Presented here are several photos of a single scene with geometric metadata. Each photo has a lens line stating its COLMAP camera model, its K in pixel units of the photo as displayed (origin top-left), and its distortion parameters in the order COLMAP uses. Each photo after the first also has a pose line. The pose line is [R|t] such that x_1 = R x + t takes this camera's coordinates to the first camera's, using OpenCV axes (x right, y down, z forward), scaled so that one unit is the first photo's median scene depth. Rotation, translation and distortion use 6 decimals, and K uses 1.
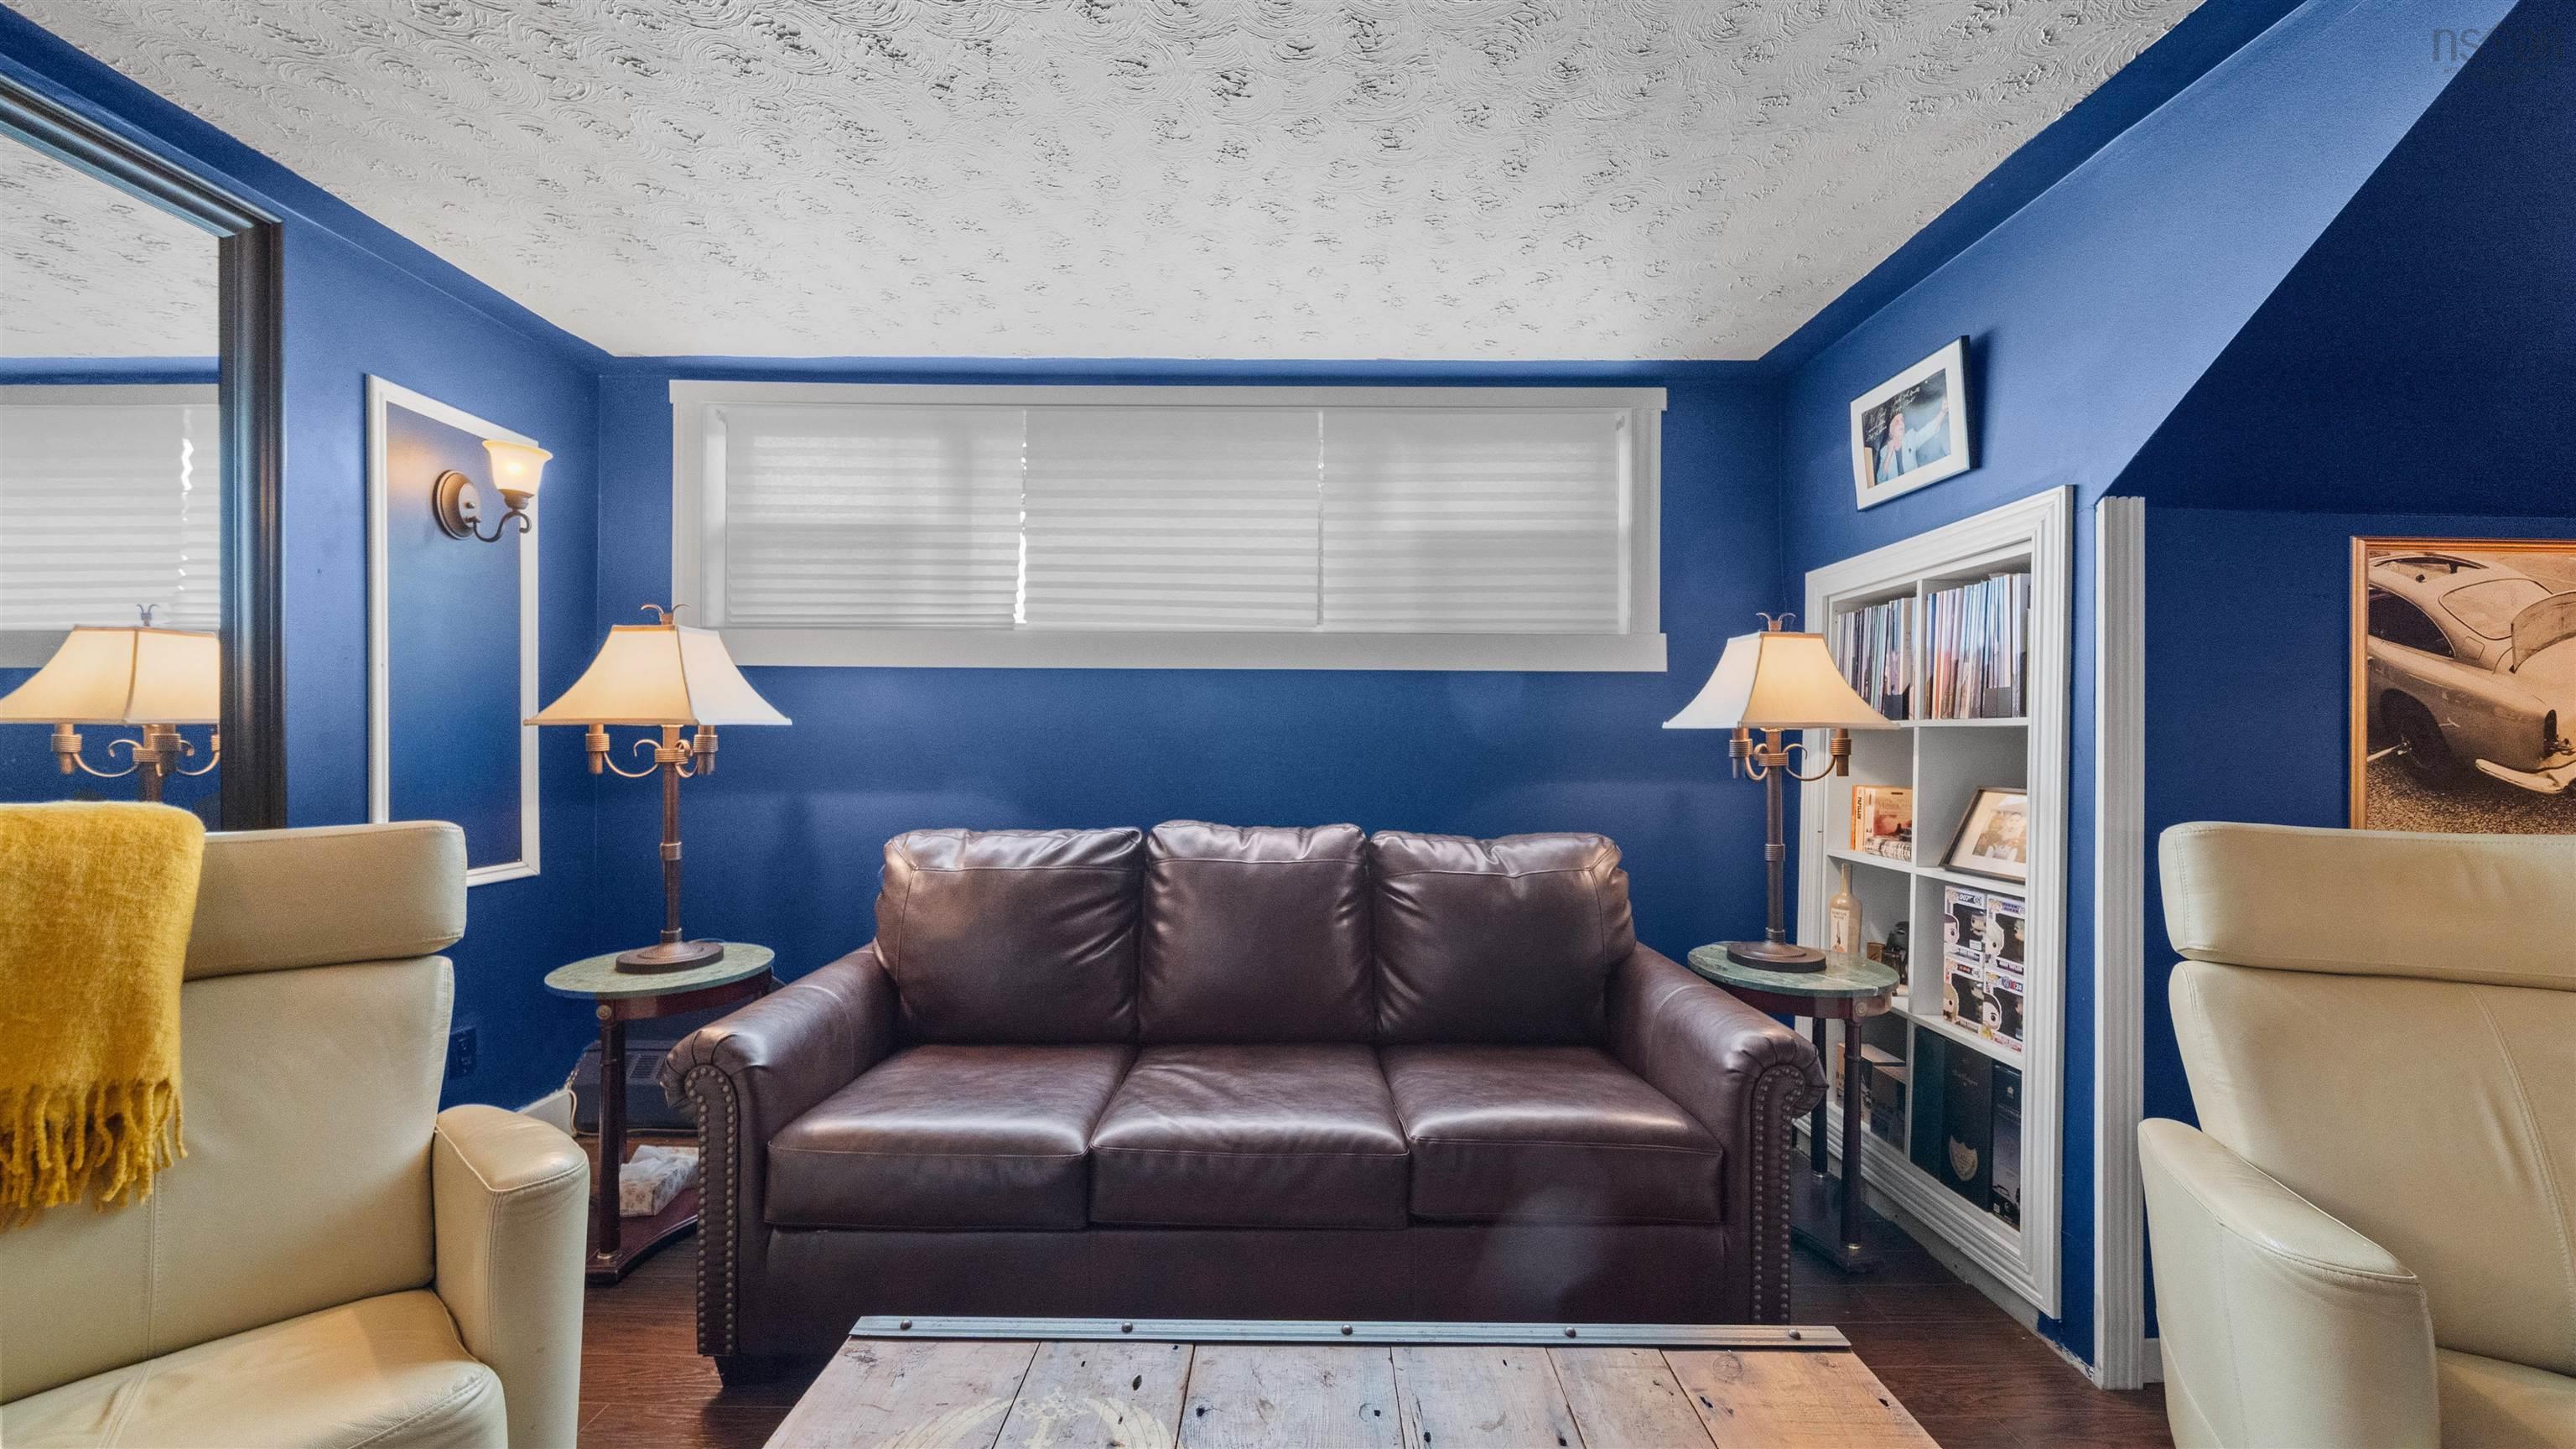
lens RADIAL K [[913.3, 0, 1288.0], [0, 913.3, 724.5], [0, 0, 1]] dist [-0.002411, -0.000180]
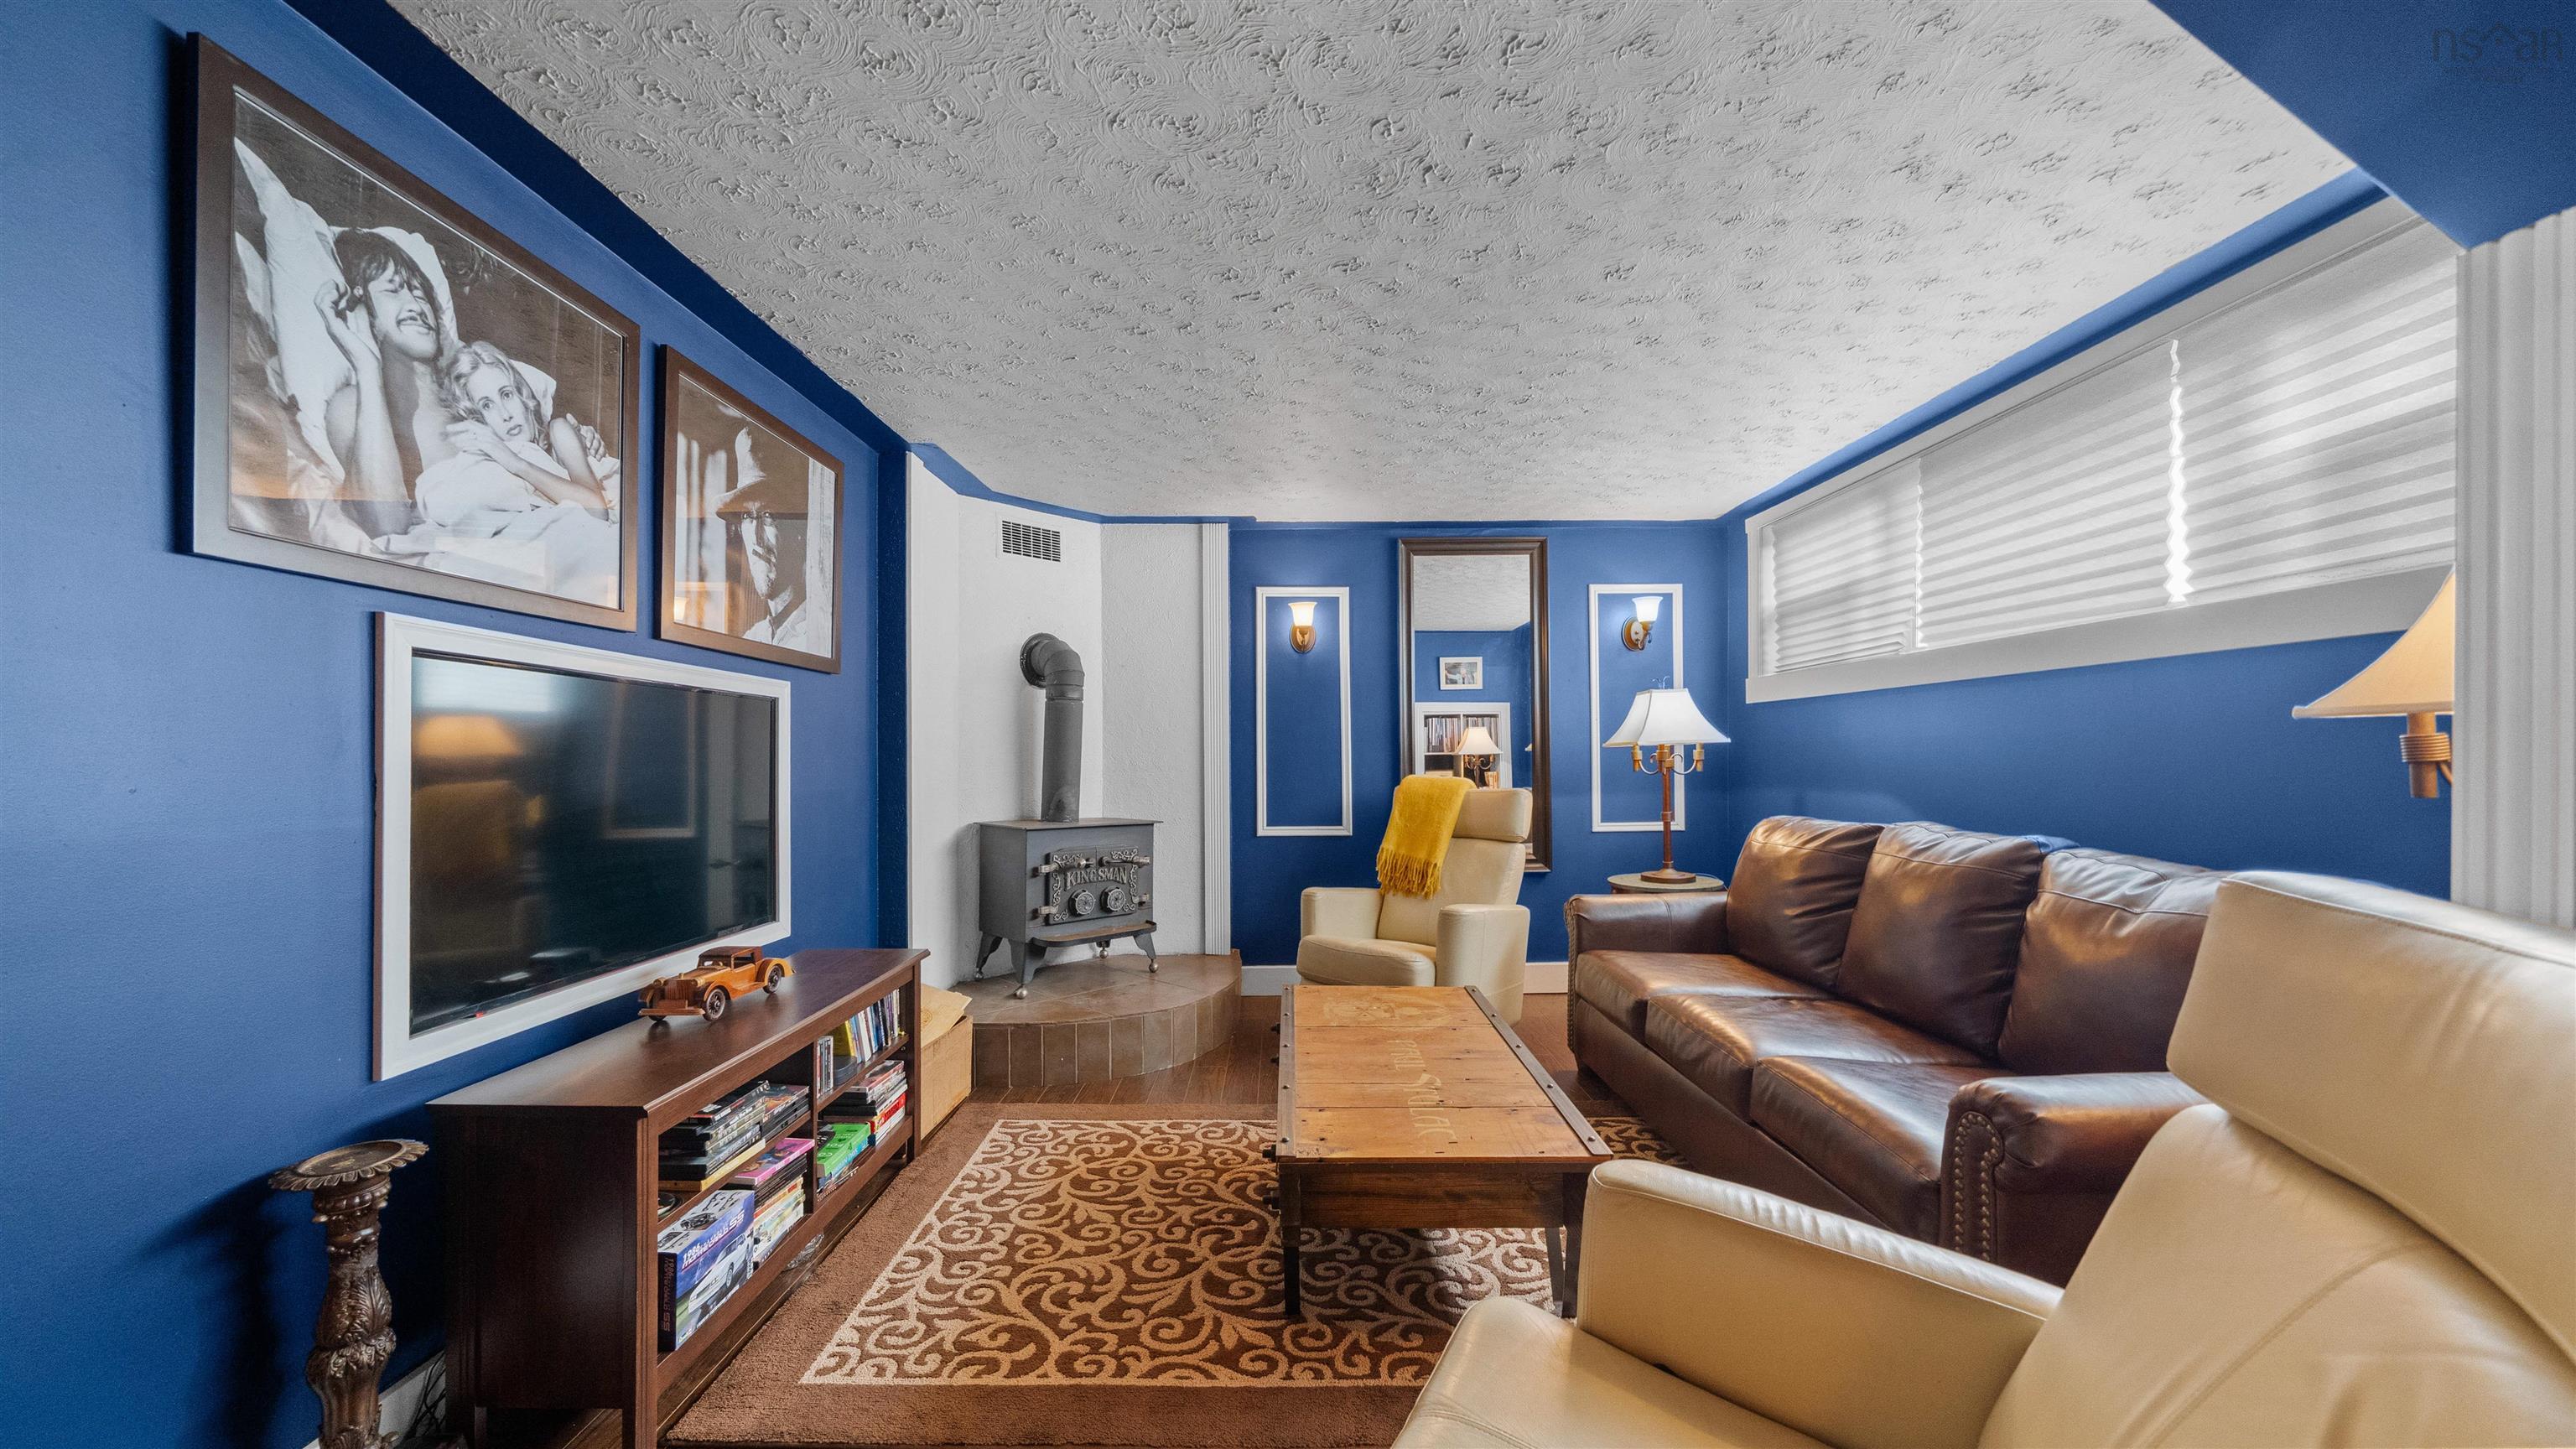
lens RADIAL K [[899.3, 0, 1274.0], [0, 899.3, 698.2], [0, 0, 1]] dist [0.000613, -0.000022]
pose [[-0.006119, -0.072693, -0.997336, 0.998414], [0.033664, 0.996774, -0.072859, 0.010621], [0.999414, -0.034020, -0.003652, 0.231992]]
